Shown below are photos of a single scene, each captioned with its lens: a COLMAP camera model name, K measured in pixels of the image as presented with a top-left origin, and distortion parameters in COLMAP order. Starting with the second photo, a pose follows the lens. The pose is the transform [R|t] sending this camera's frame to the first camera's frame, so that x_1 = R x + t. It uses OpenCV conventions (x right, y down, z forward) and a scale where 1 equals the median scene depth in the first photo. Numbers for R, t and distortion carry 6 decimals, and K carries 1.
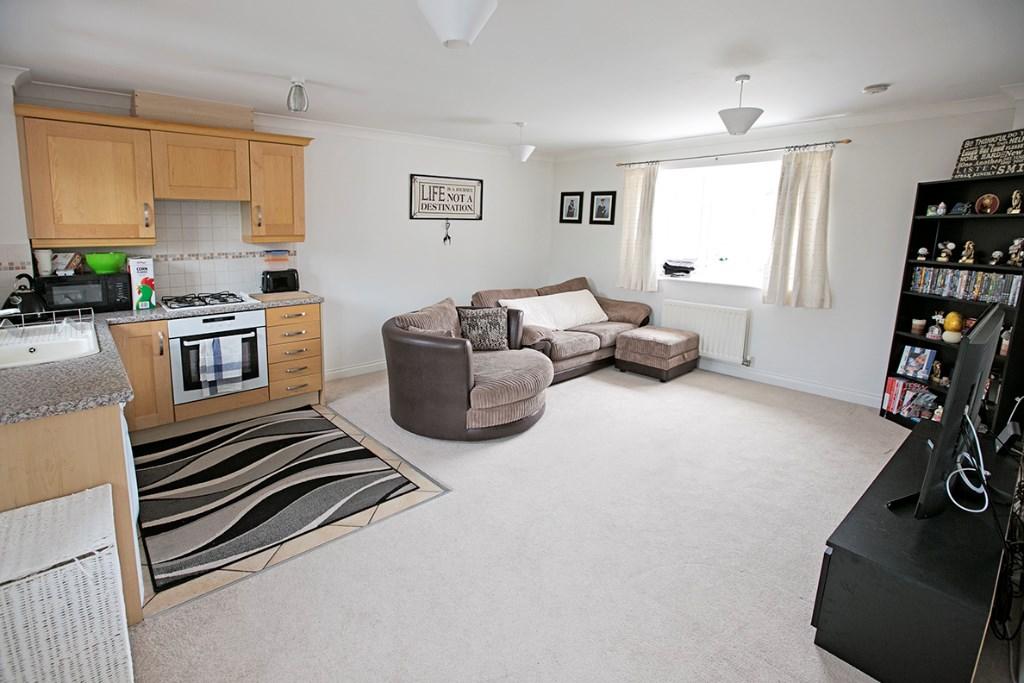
lens RADIAL K [[505.6, 0, 507.3], [0, 505.6, 321.9], [0, 0, 1]] dist [-0.054746, 0.024547]
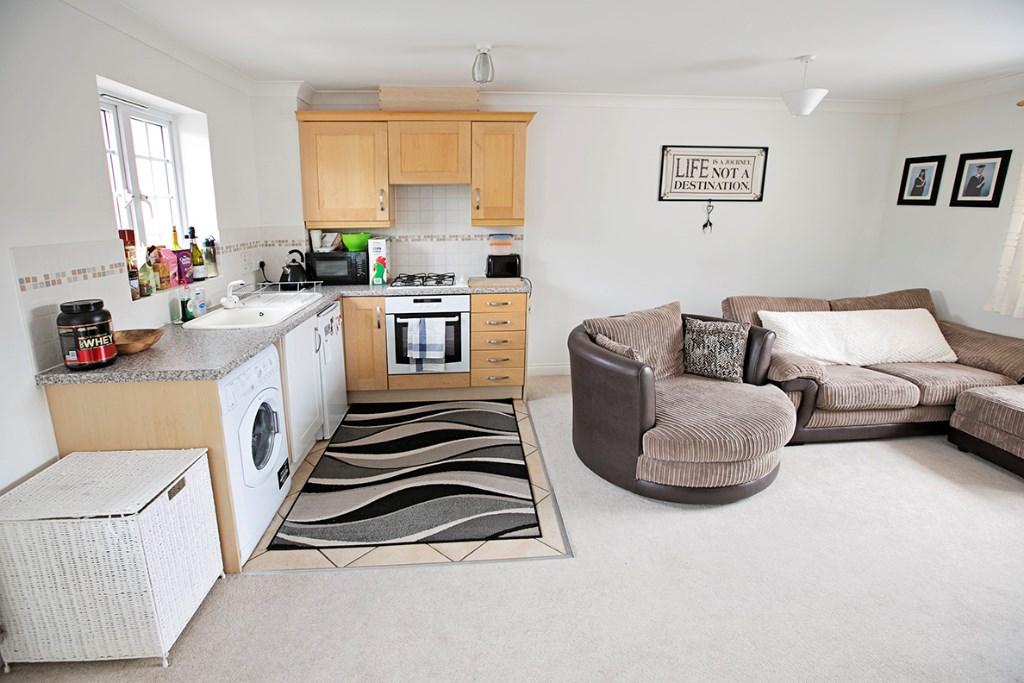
lens RADIAL K [[505.6, 0, 507.3], [0, 505.6, 321.9], [0, 0, 1]] dist [-0.054746, 0.024547]
pose [[0.786505, 0.129998, -0.603747, 0.173016], [-0.107207, 0.991492, 0.073828, -0.052181], [0.608207, 0.006660, 0.793750, 0.249532]]
